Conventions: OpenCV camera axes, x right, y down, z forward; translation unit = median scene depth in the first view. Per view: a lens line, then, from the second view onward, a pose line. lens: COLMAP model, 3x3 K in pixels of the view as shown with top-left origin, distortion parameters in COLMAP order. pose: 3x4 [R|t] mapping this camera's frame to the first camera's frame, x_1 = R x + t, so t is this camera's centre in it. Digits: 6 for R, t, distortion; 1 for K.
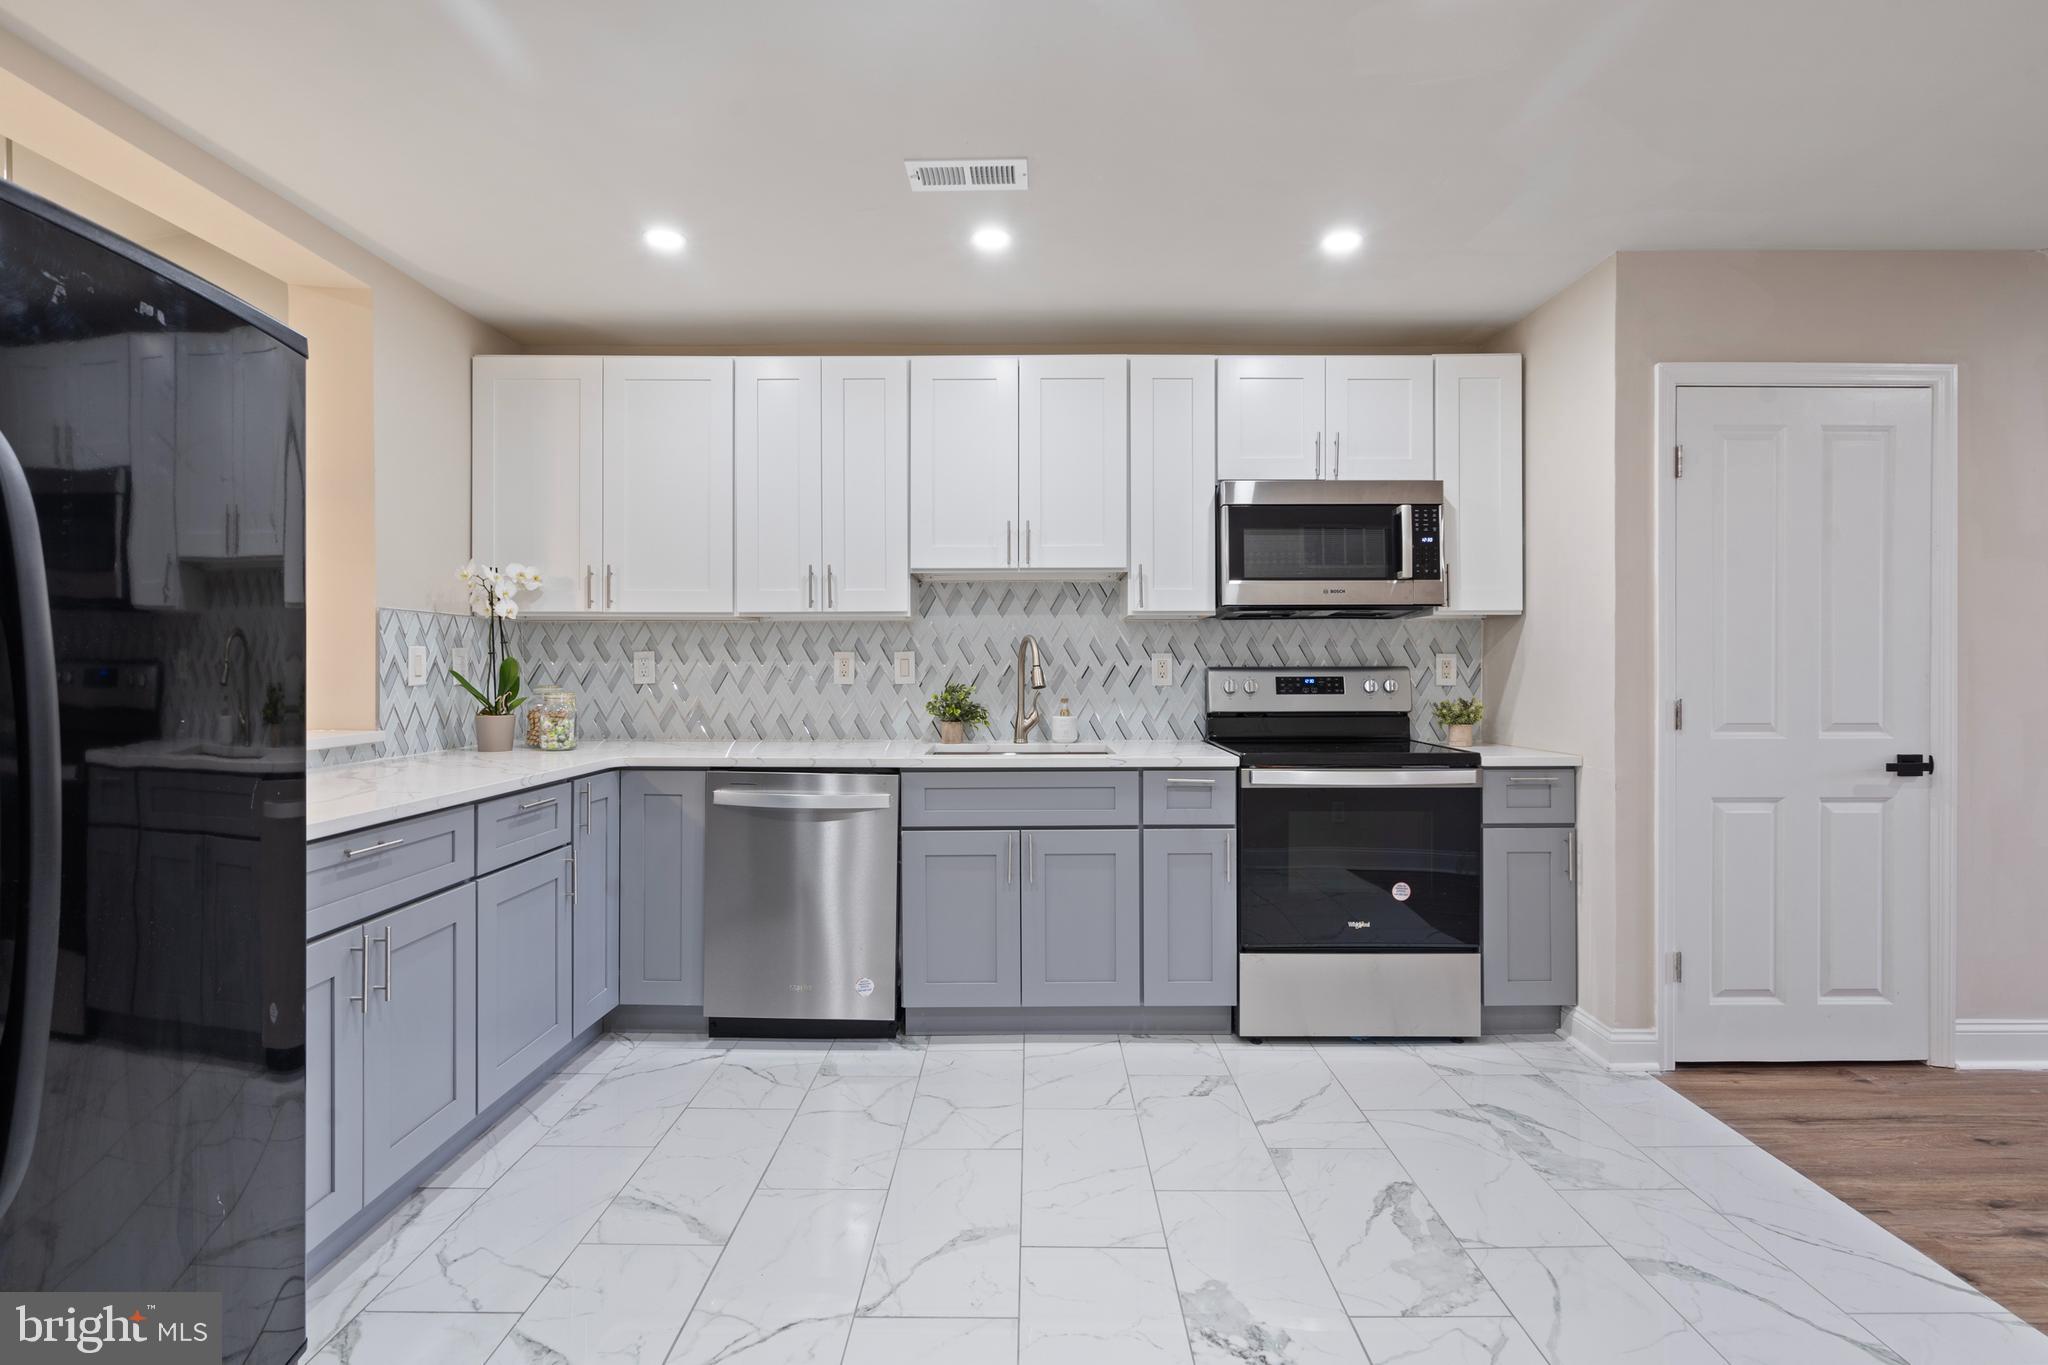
lens RADIAL K [[941.7, 0, 1025.3], [0, 941.7, 671.1], [0, 0, 1]] dist [-0.004564, 0.001924]
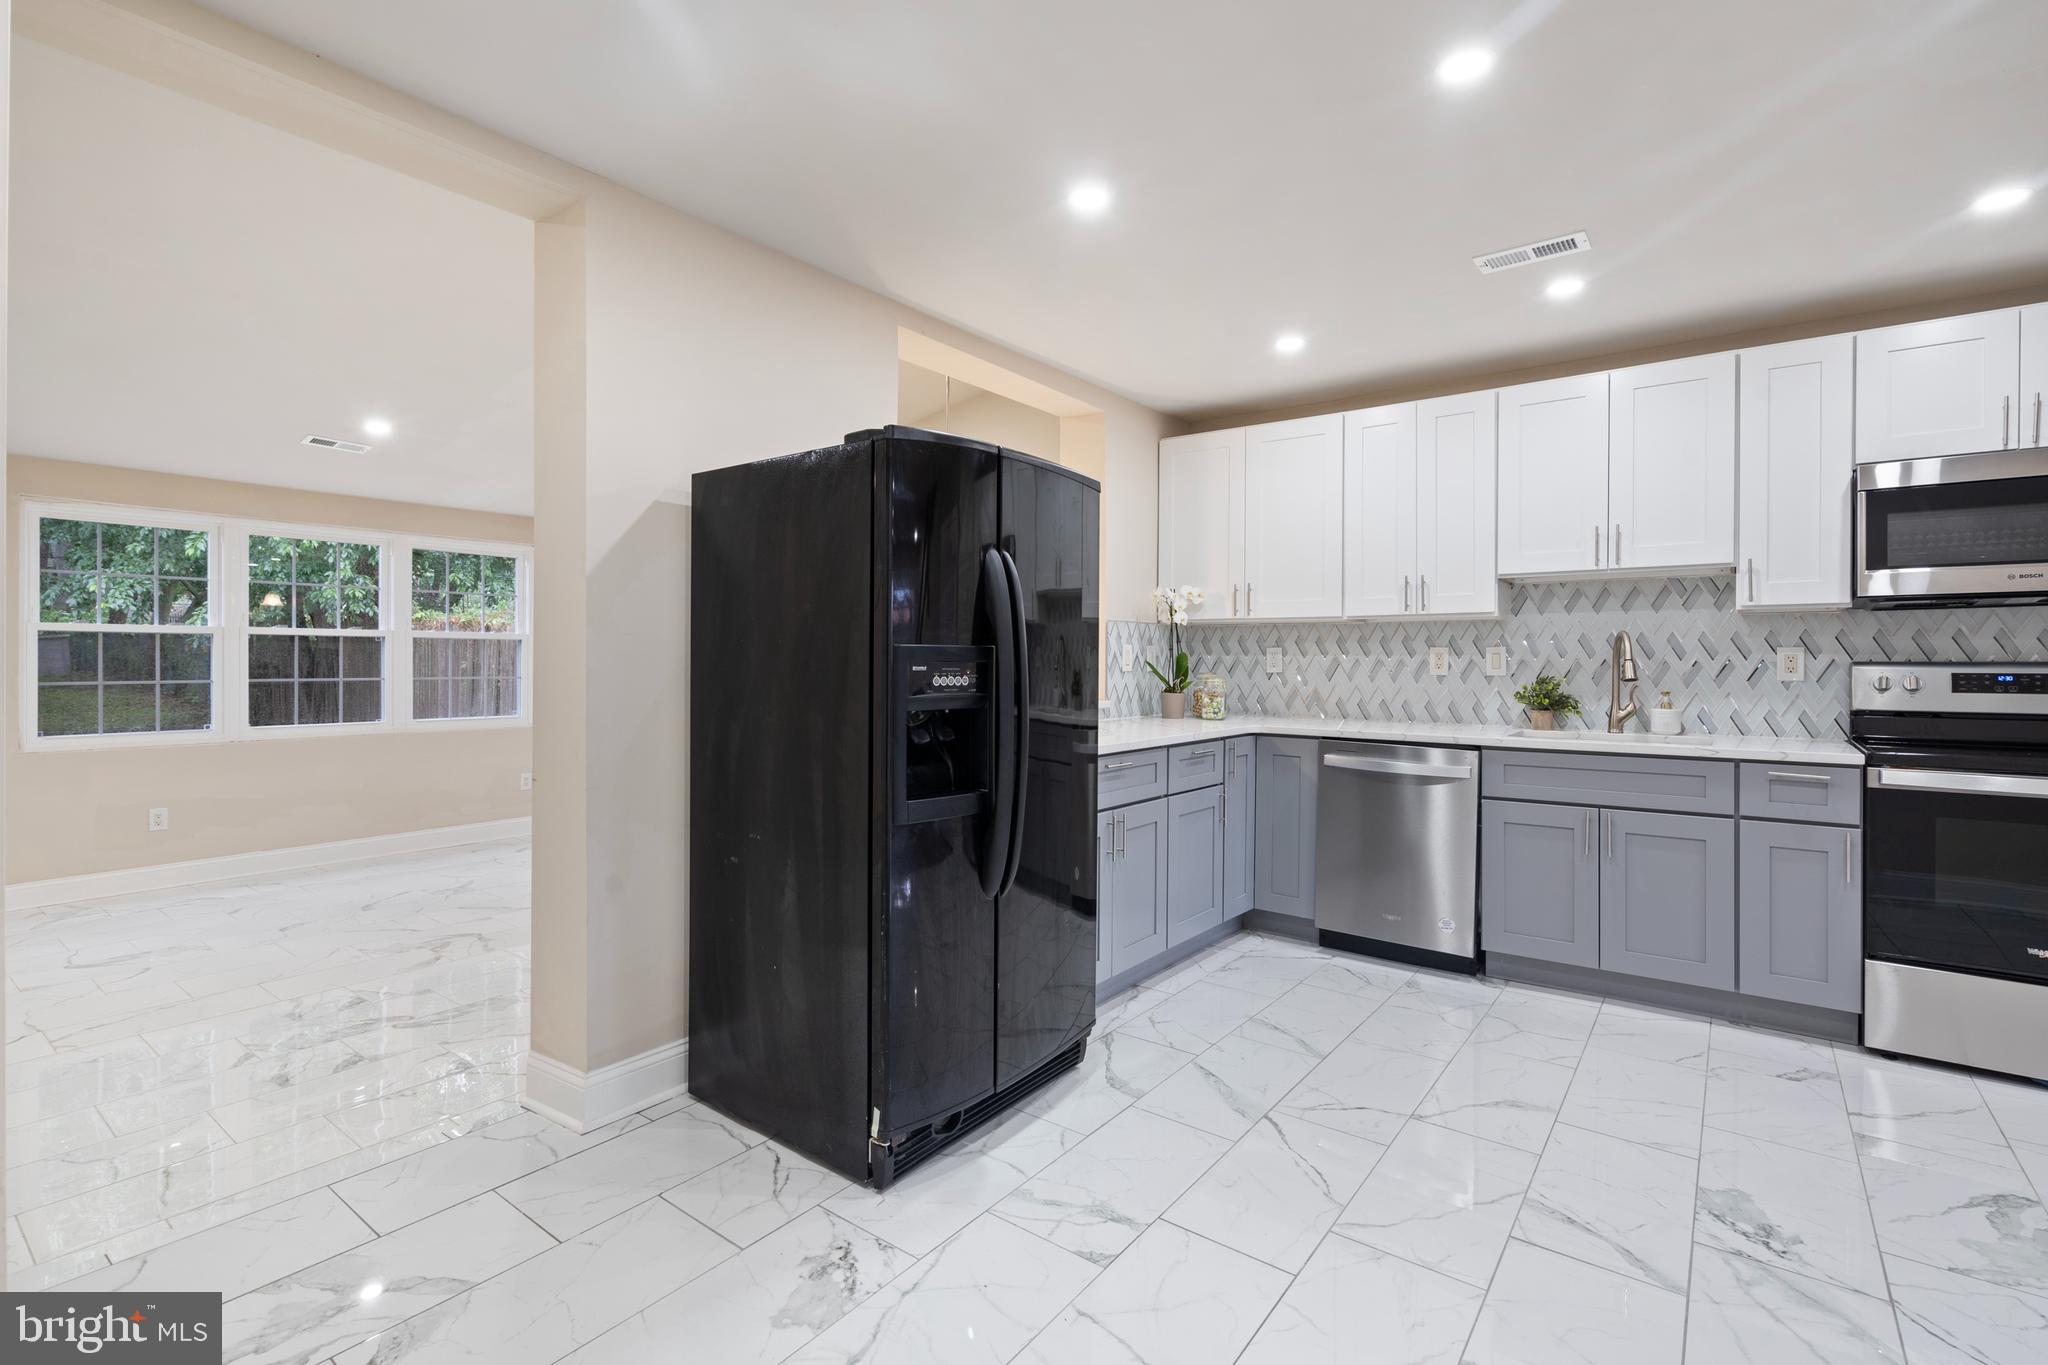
lens RADIAL K [[939.4, 0, 1027.9], [0, 939.4, 661.9], [0, 0, 1]] dist [-0.000779, 0.000918]
pose [[0.799756, 0.004941, -0.600305, 0.117284], [-0.007199, 0.999973, -0.001361, 0.003440], [0.600282, 0.005410, 0.799770, -0.277732]]
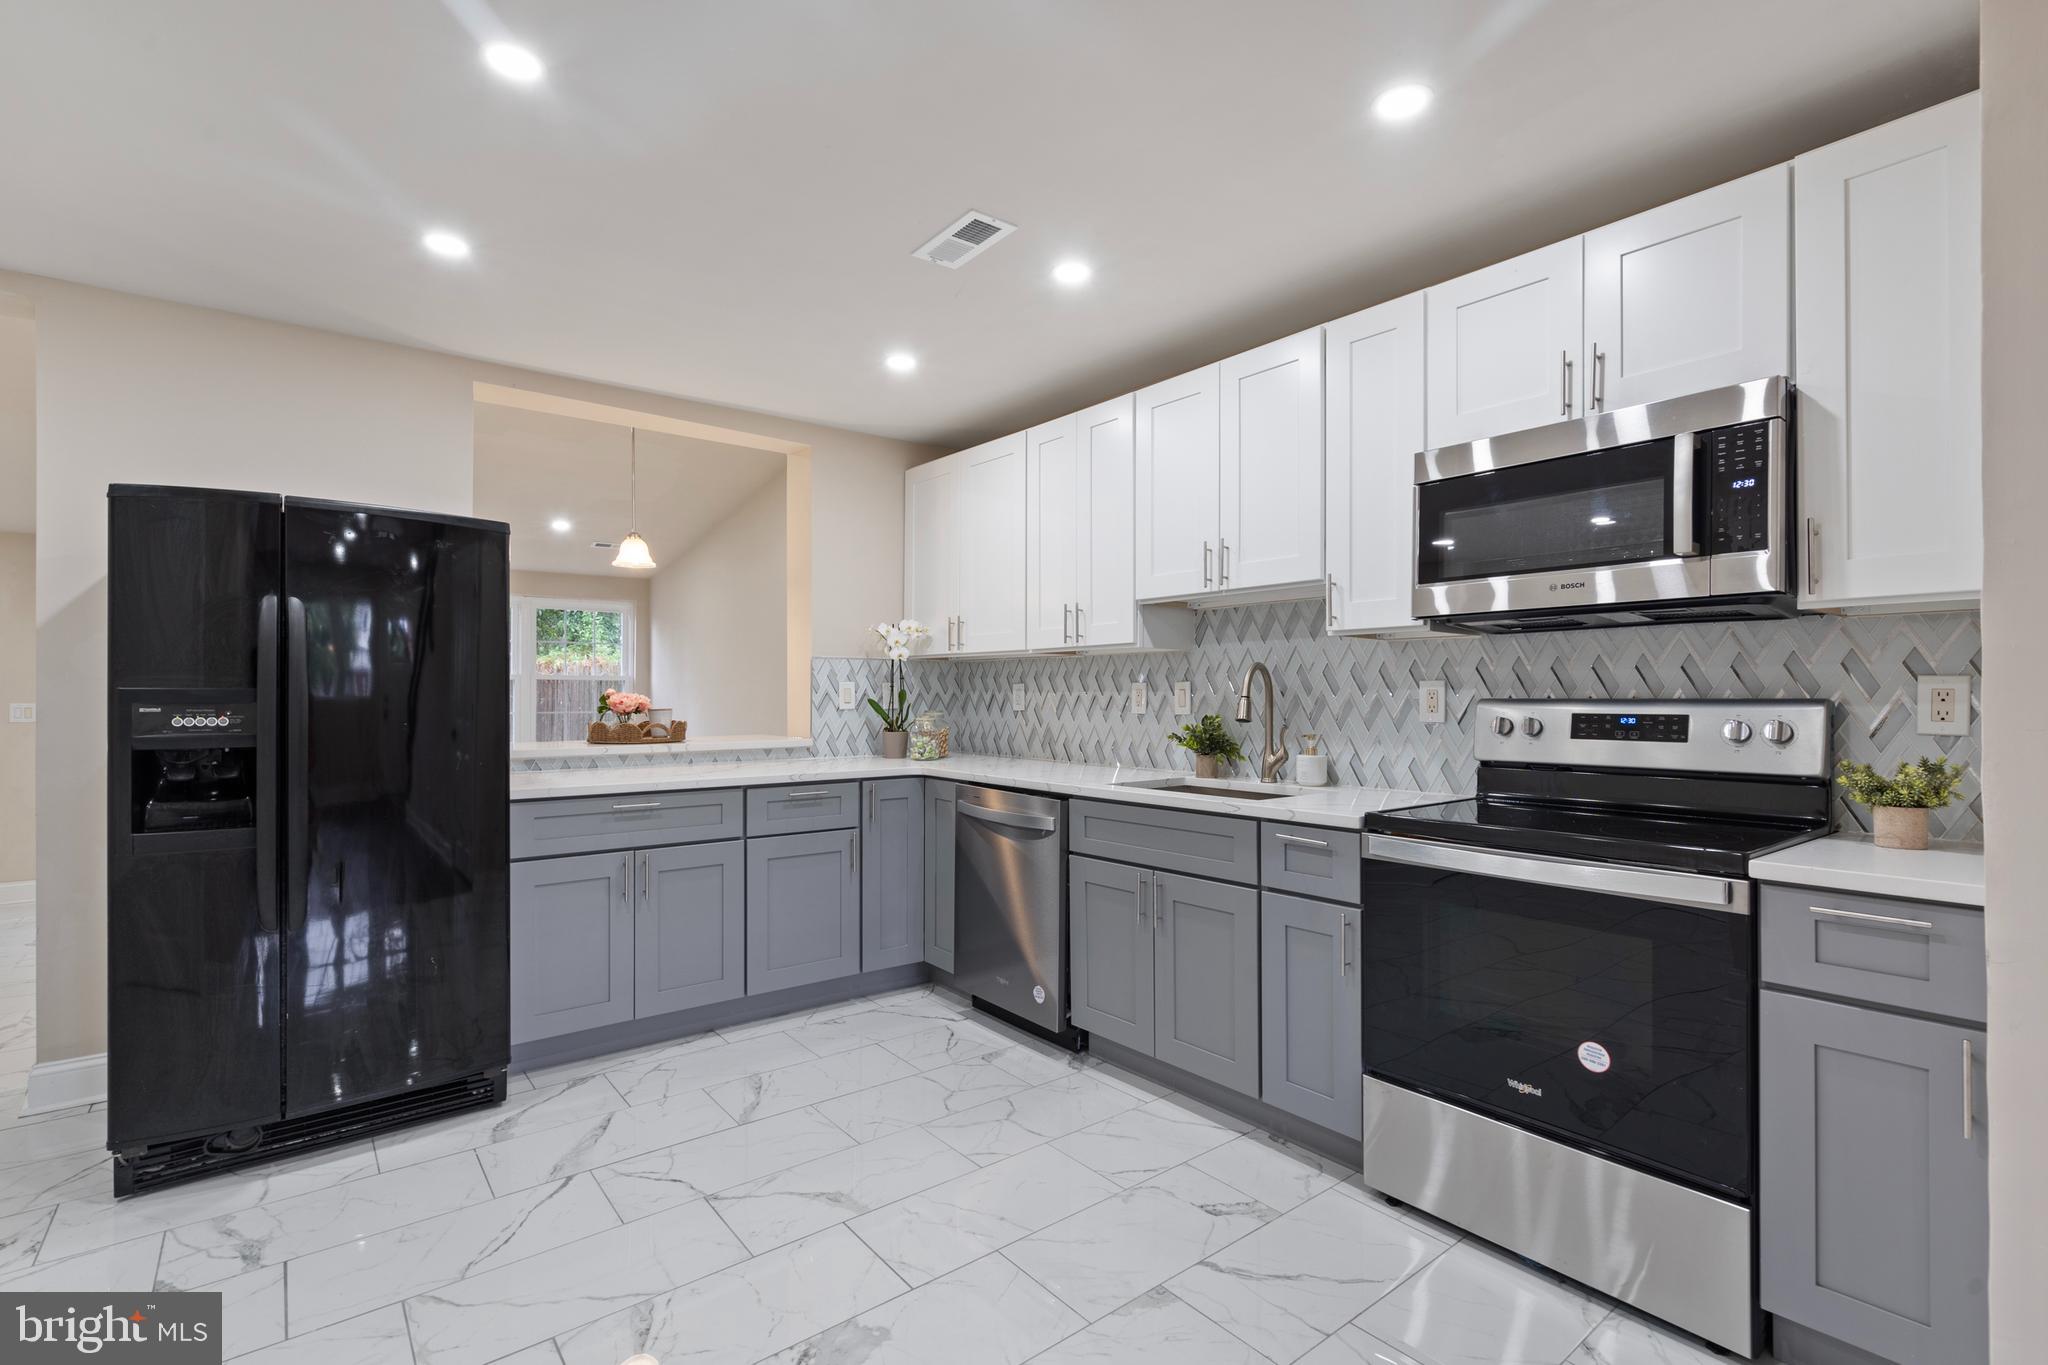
lens RADIAL K [[936.1, 0, 1023.6], [0, 936.1, 687.3], [0, 0, 1]] dist [-0.003186, 0.000648]
pose [[0.627072, -0.005105, -0.778944, 0.639507], [-0.003816, 0.999946, -0.009625, -0.005639], [0.778952, 0.009008, 0.627019, 0.302931]]
